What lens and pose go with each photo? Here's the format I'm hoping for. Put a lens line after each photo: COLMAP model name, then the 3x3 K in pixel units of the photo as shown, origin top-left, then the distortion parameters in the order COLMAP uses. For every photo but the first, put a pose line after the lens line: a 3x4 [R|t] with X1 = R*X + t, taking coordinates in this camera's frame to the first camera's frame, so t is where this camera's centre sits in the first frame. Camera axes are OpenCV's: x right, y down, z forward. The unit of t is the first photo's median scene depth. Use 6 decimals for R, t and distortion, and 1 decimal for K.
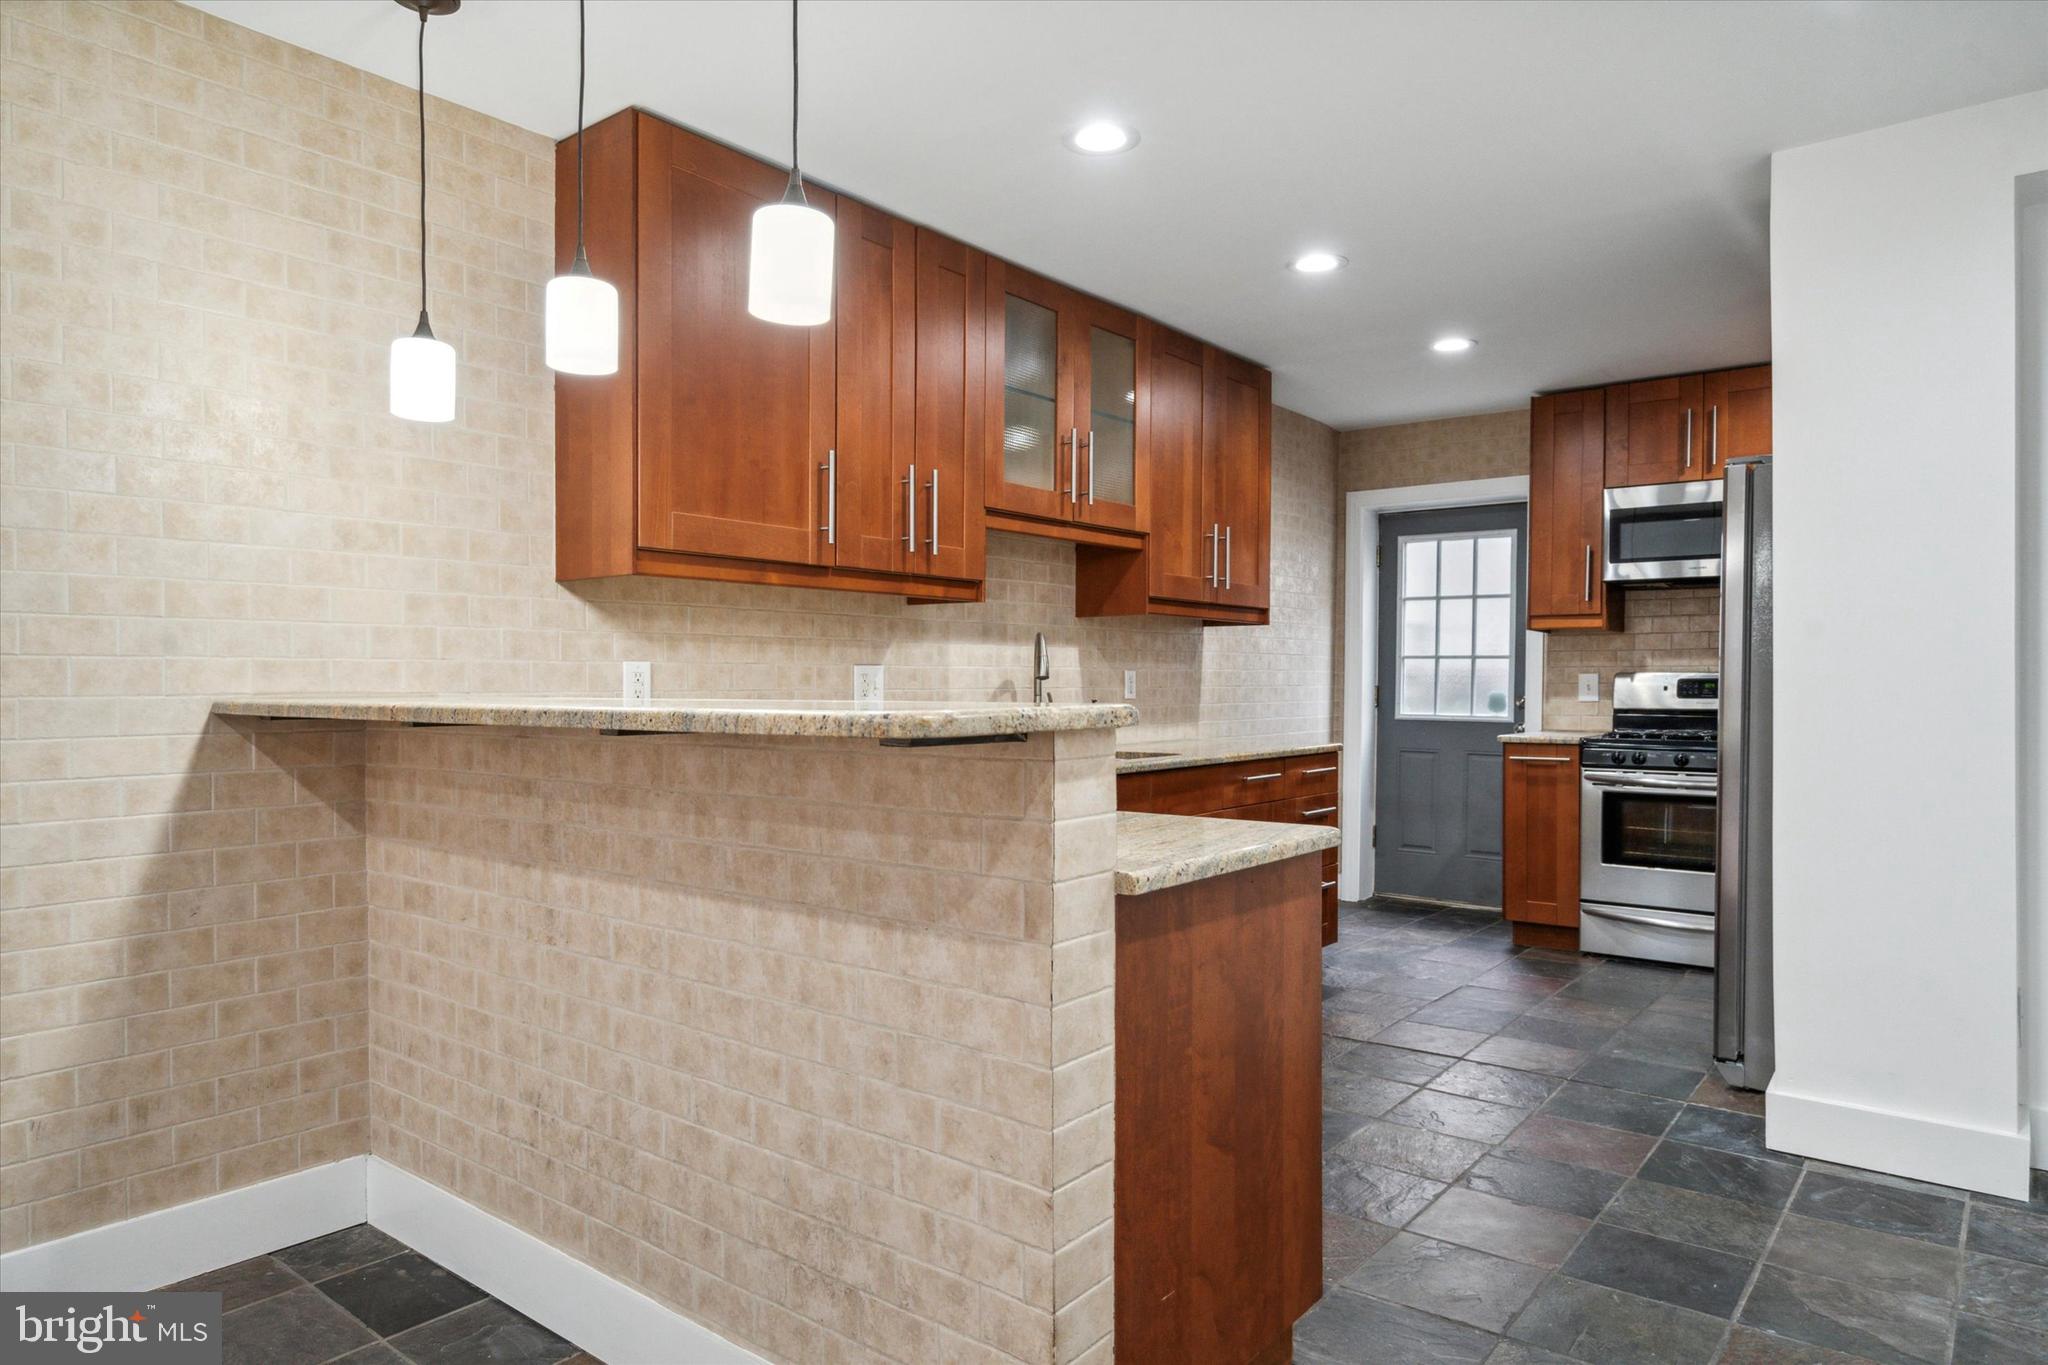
lens RADIAL K [[1235.9, 0, 1026.3], [0, 1235.9, 715.7], [0, 0, 1]] dist [0.001973, -0.000930]
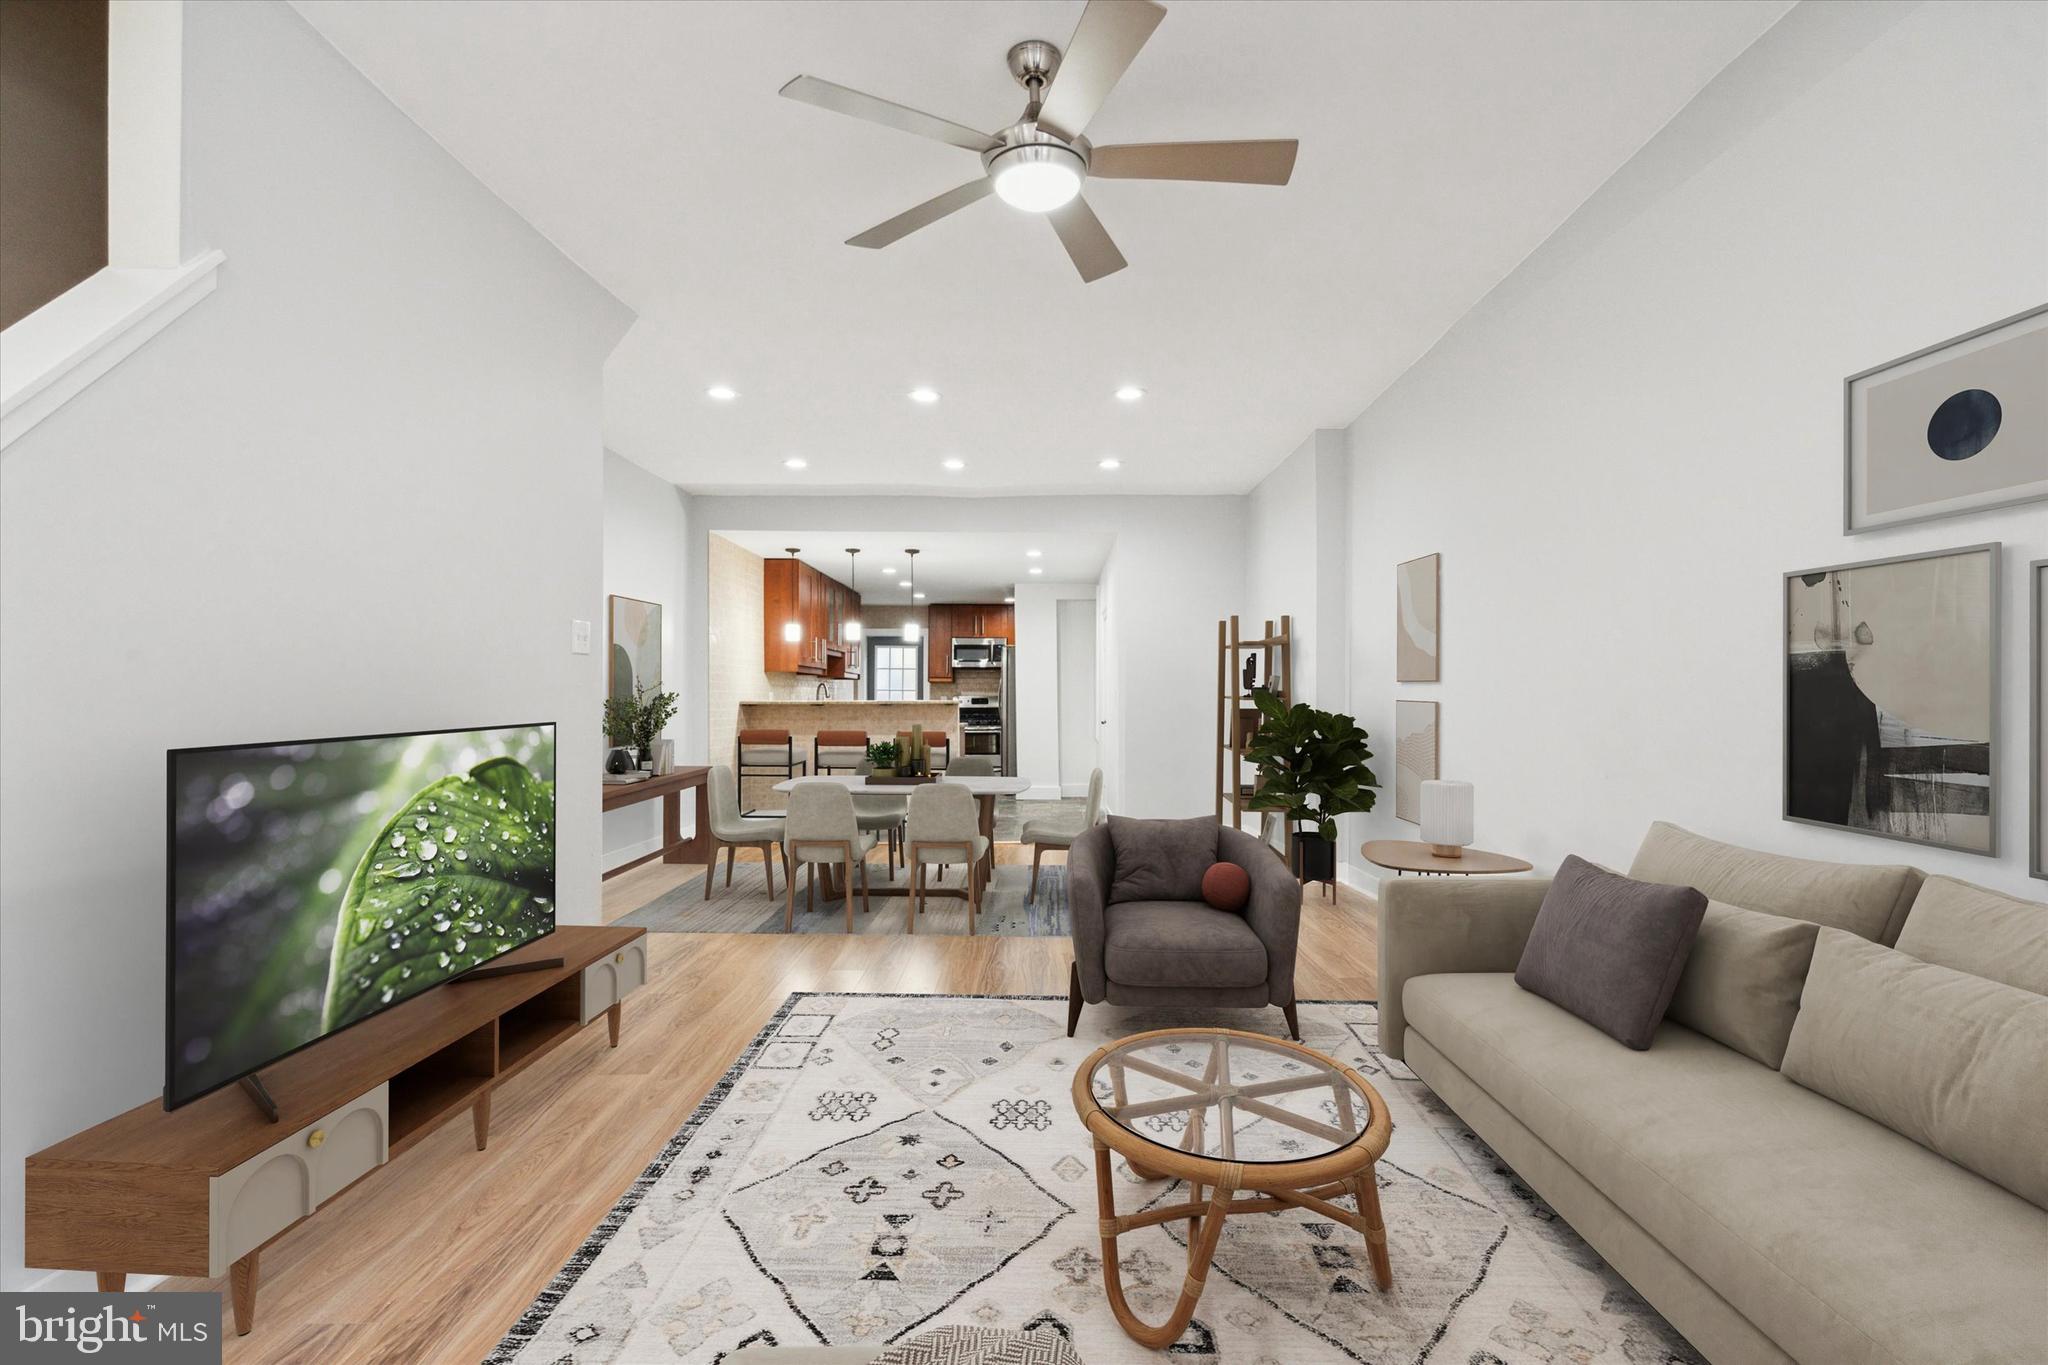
lens RADIAL K [[981.6, 0, 1055.4], [0, 981.6, 705.6], [0, 0, 1]] dist [0.005241, 0.000239]
pose [[0.773952, -0.002133, 0.633240, -0.937838], [0.018126, 0.999659, -0.018787, 0.042209], [-0.632985, 0.026018, 0.773727, -1.129539]]
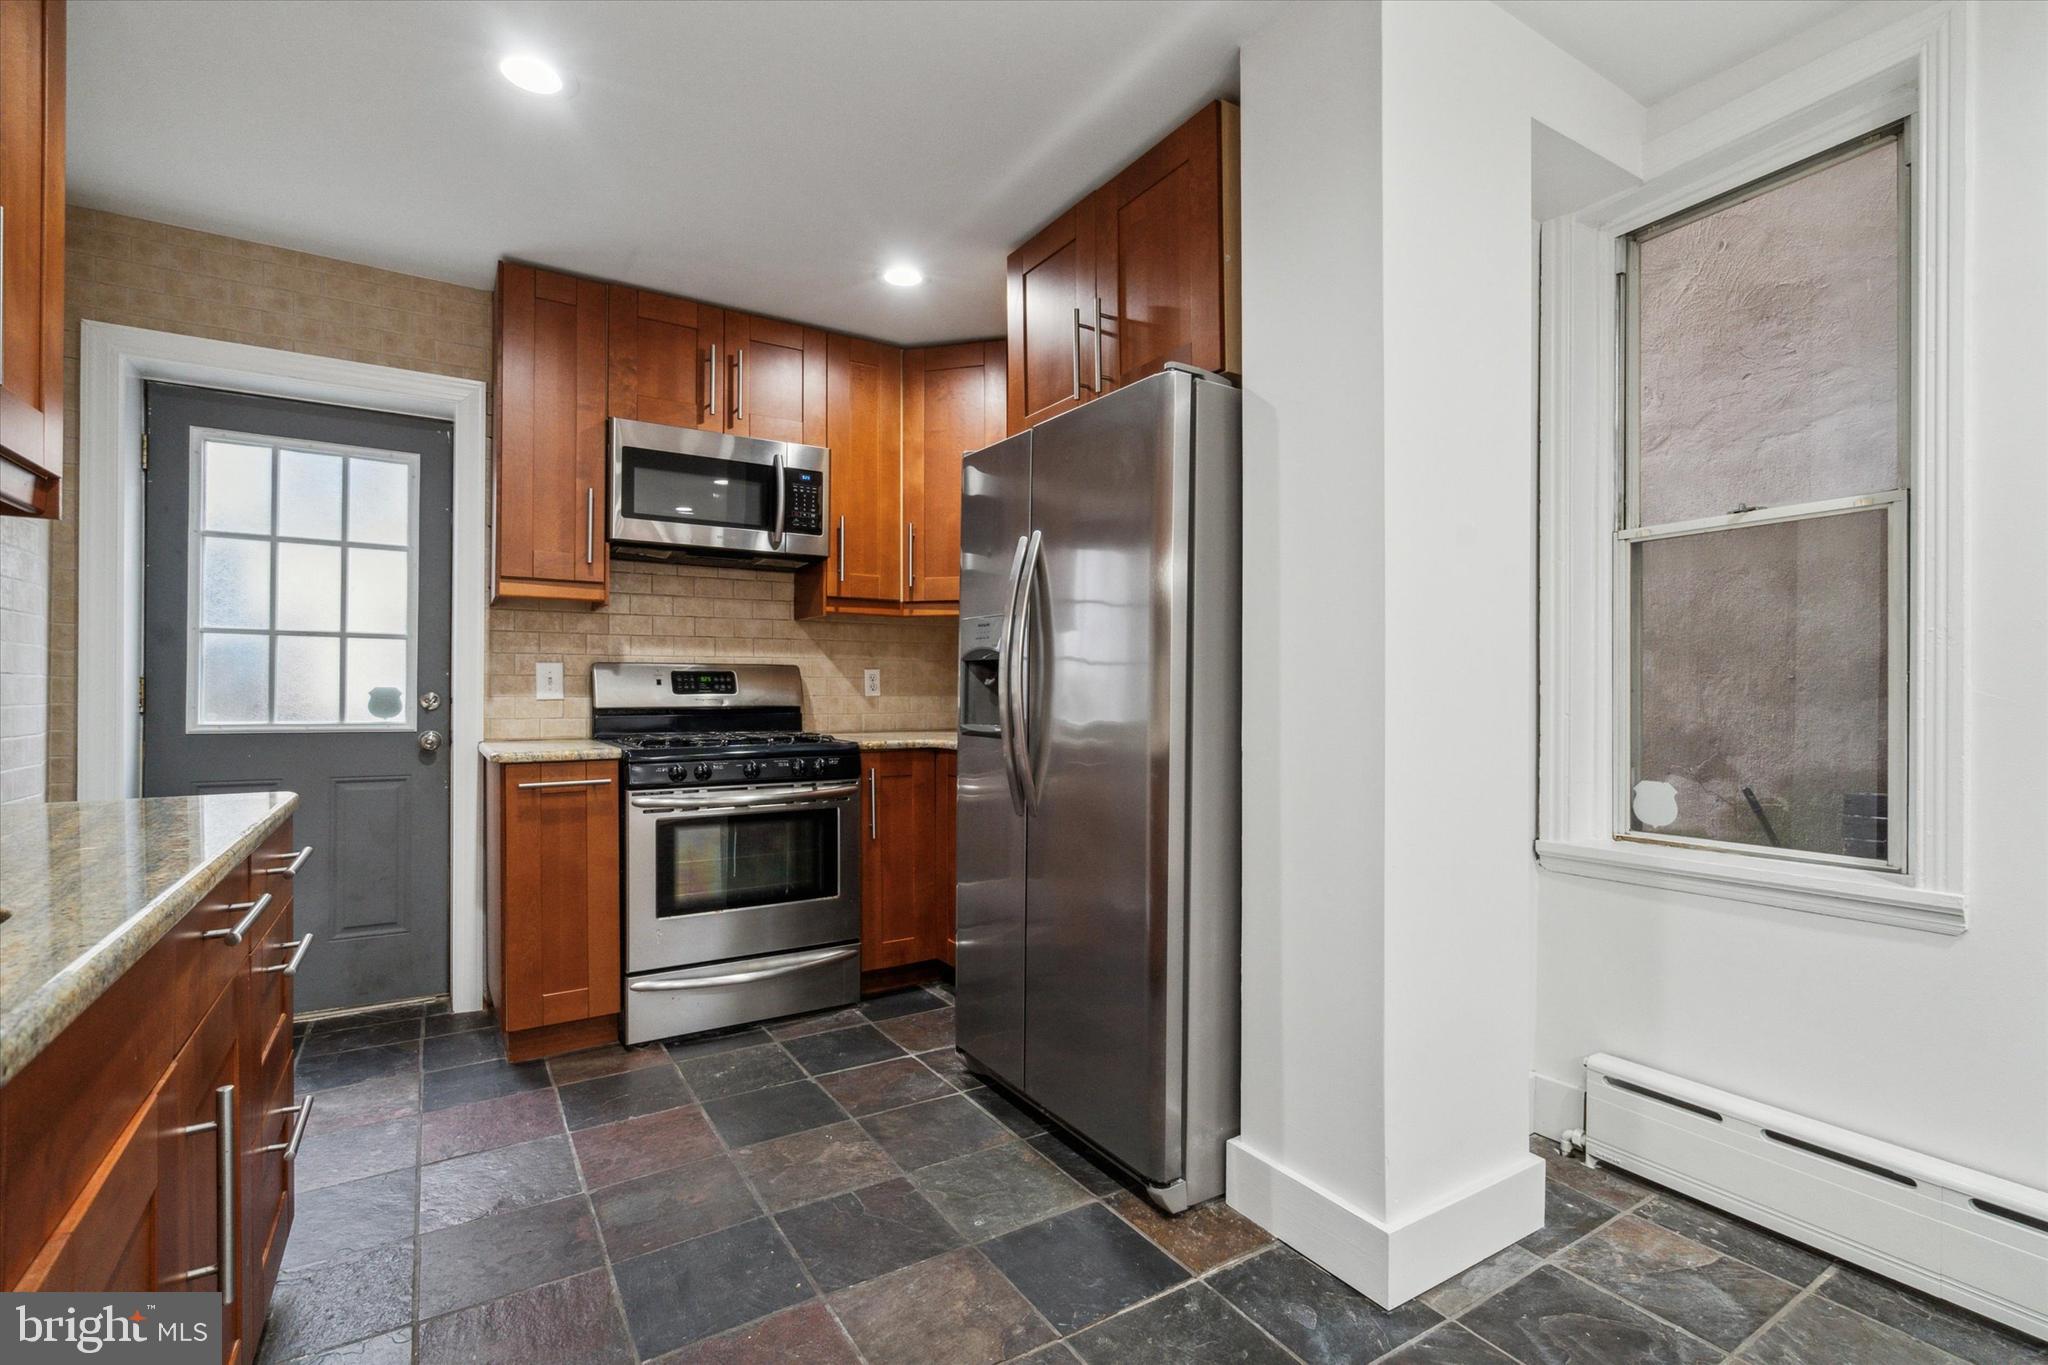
lens RADIAL K [[945.5, 0, 1023.6], [0, 945.5, 690.4], [0, 0, 1]] dist [-0.002171, 0.000459]
pose [[0.328896, -0.000990, 0.944366, 0.005582], [0.021710, 0.999743, -0.006513, -0.007712], [-0.944117, 0.022644, 0.328833, 0.591675]]
